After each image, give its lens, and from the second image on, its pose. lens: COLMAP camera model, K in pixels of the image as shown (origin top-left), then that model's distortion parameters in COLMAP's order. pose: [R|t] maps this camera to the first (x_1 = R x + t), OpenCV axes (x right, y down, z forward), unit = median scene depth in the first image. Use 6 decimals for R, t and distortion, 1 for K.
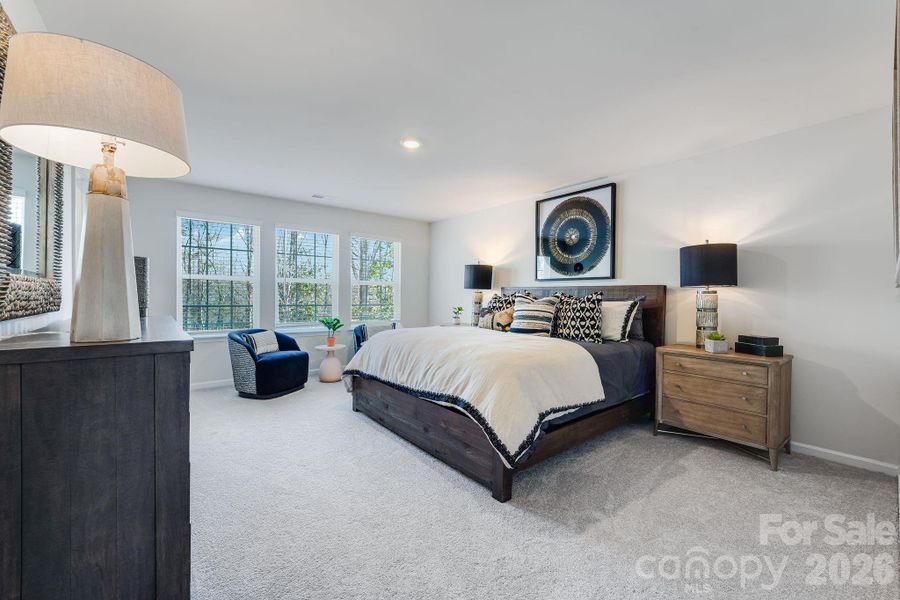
lens RADIAL K [[363.9, 0, 452.0], [0, 363.9, 294.0], [0, 0, 1]] dist [-0.022200, -0.000343]
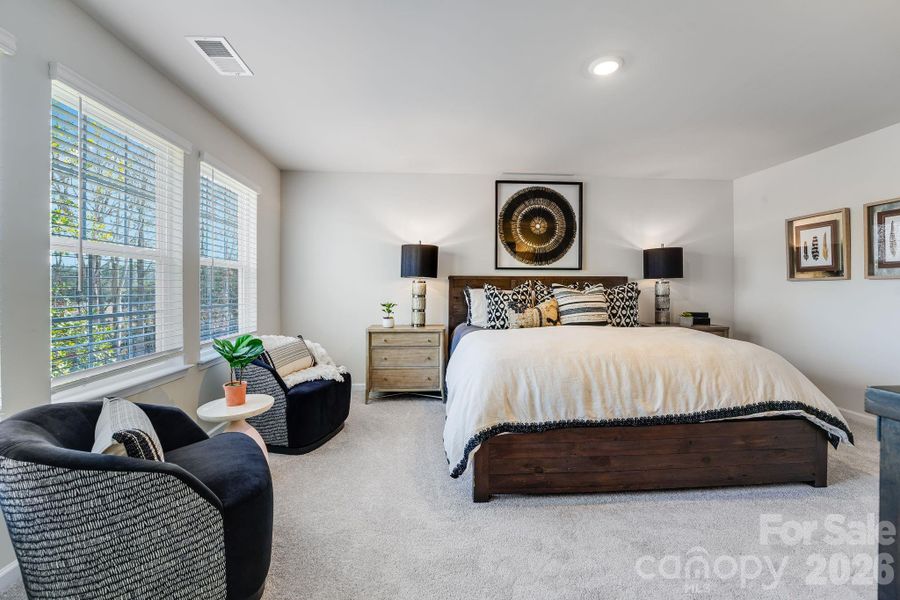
lens RADIAL K [[363.9, 0, 452.9], [0, 363.9, 292.3], [0, 0, 1]] dist [-0.022200, -0.000343]
pose [[0.580797, -0.015715, 0.813897, -0.664053], [0.001334, 0.999831, 0.018353, 0.003692], [-0.814047, -0.009574, 0.580720, 0.670417]]
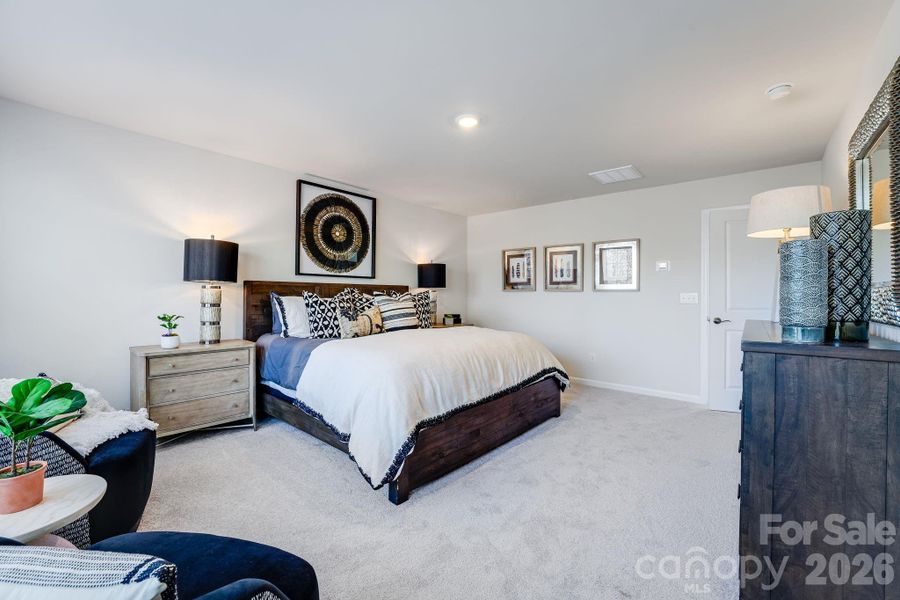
lens RADIAL K [[363.9, 0, 445.7], [0, 363.9, 294.4], [0, 0, 1]] dist [-0.022200, -0.000343]
pose [[-0.160601, -0.009178, 0.986977, -0.761874], [-0.012477, 0.999896, 0.007268, -0.003040], [-0.986941, -0.011147, -0.160699, 0.947336]]
